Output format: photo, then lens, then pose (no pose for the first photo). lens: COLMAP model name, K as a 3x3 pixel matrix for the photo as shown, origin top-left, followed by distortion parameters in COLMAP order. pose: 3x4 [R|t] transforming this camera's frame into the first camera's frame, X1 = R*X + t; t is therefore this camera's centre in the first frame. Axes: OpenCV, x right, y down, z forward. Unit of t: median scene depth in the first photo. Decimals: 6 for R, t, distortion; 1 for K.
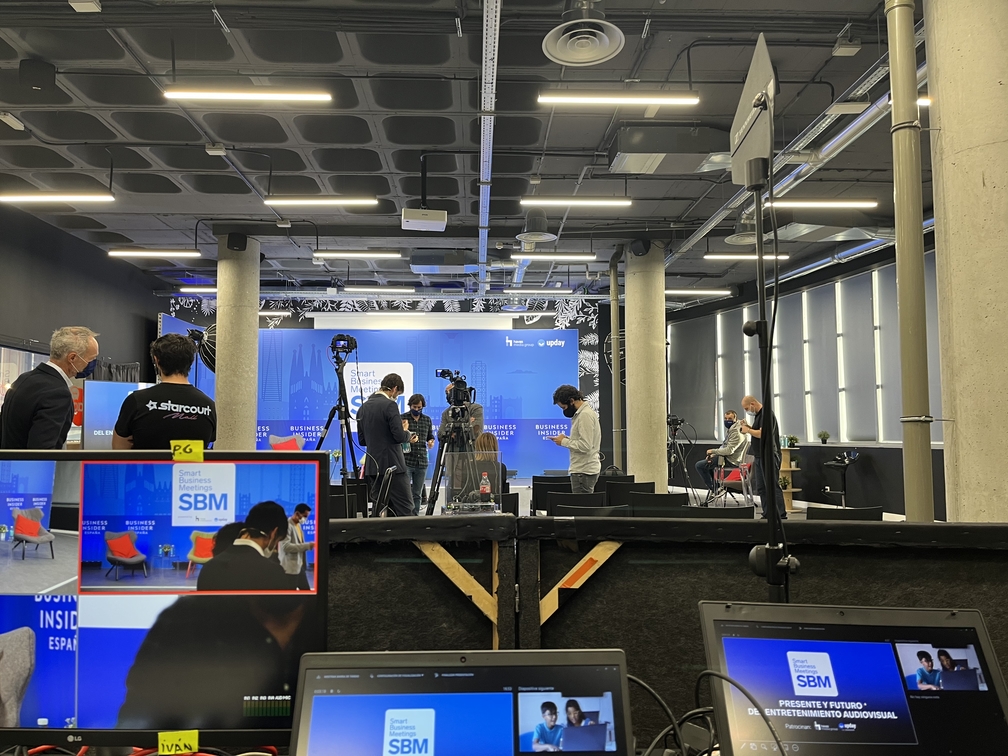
lens RADIAL K [[775.1, 0, 498.1], [0, 775.1, 375.8], [0, 0, 1]] dist [0.070798, -0.030827]
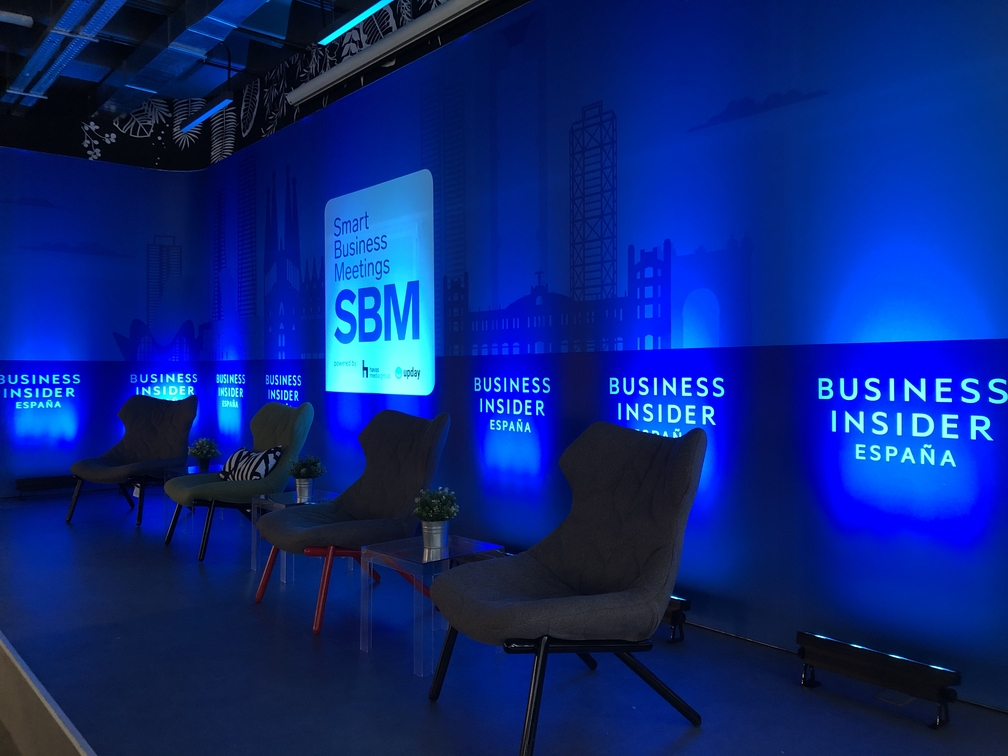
lens RADIAL K [[822.3, 0, 503.1], [0, 822.3, 367.7], [0, 0, 1]] dist [0.038199, -0.035430]
pose [[0.629248, -0.000383, -0.777205, 0.233327], [0.062336, 0.996803, 0.049978, 0.068778], [0.774701, -0.079896, 0.627260, 1.191317]]
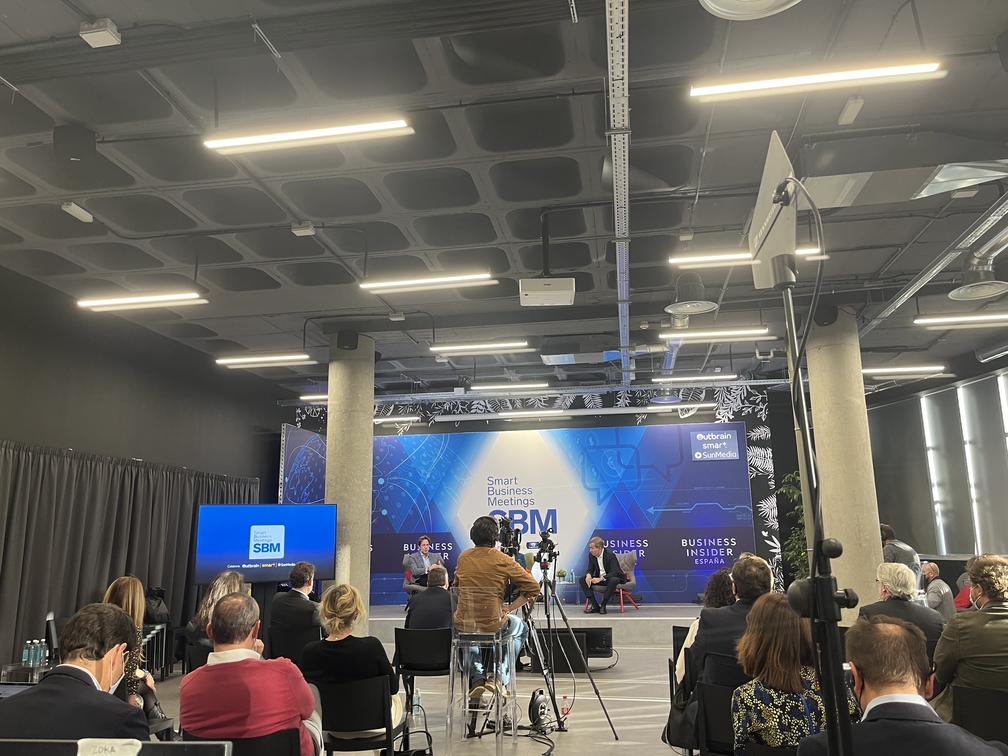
lens RADIAL K [[775.1, 0, 503.4], [0, 775.1, 380.3], [0, 0, 1]] dist [0.070798, -0.030827]
pose [[0.982375, -0.052584, -0.179372, -0.000474], [0.029931, 0.991485, -0.126731, -0.007027], [0.184508, 0.119129, 0.975584, 0.168243]]
